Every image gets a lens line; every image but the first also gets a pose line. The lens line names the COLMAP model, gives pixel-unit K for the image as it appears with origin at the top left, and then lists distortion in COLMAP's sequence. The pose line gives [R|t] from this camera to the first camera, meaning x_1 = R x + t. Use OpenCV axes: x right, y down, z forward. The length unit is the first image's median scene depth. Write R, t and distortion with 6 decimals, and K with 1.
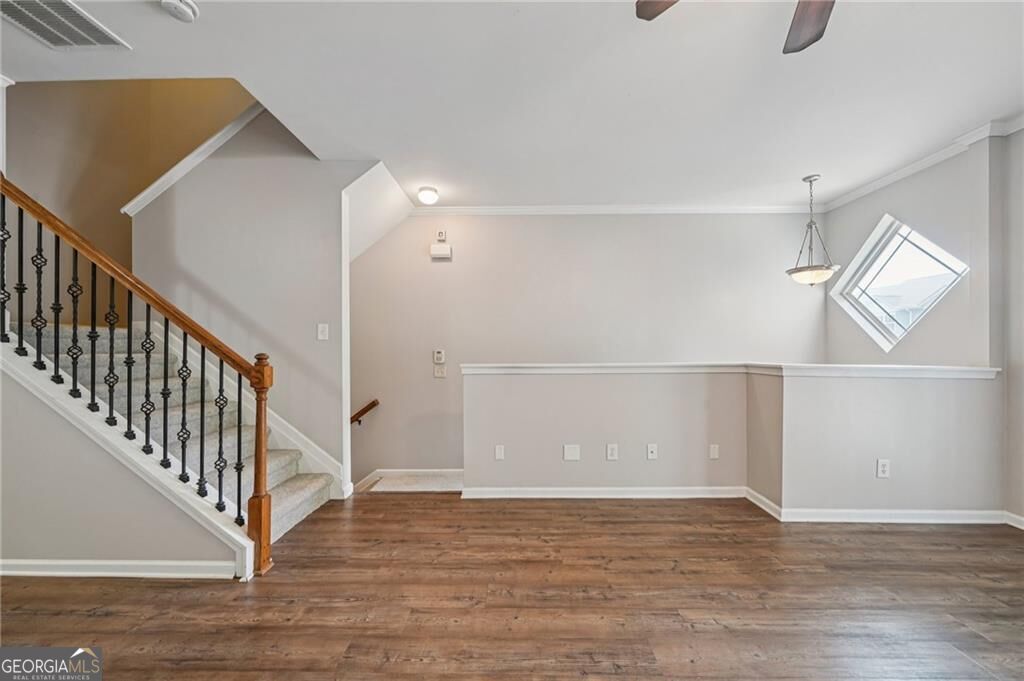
lens RADIAL K [[374.0, 0, 512.0], [0, 374.0, 343.5], [0, 0, 1]] dist [-0.001591, 0.000041]
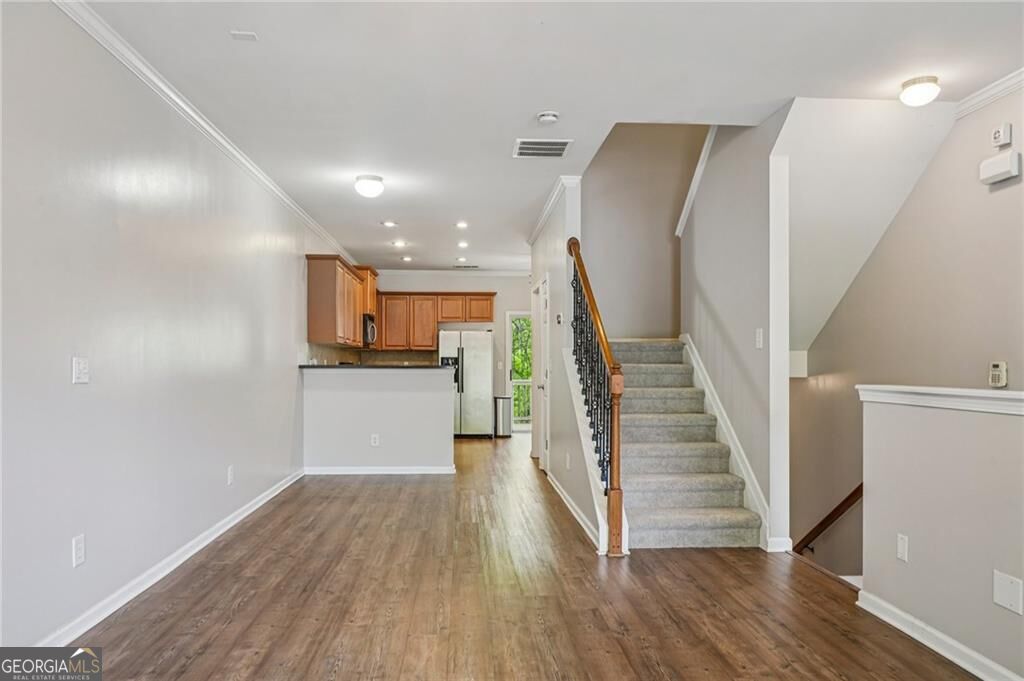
lens RADIAL K [[663.5, 0, 510.8], [0, 663.5, 347.3], [0, 0, 1]] dist [0.004184, 0.000952]
pose [[0.097012, -0.020421, -0.995074, 1.168543], [0.016069, 0.999691, -0.018949, 0.008532], [0.995153, -0.014151, 0.097311, 0.440803]]
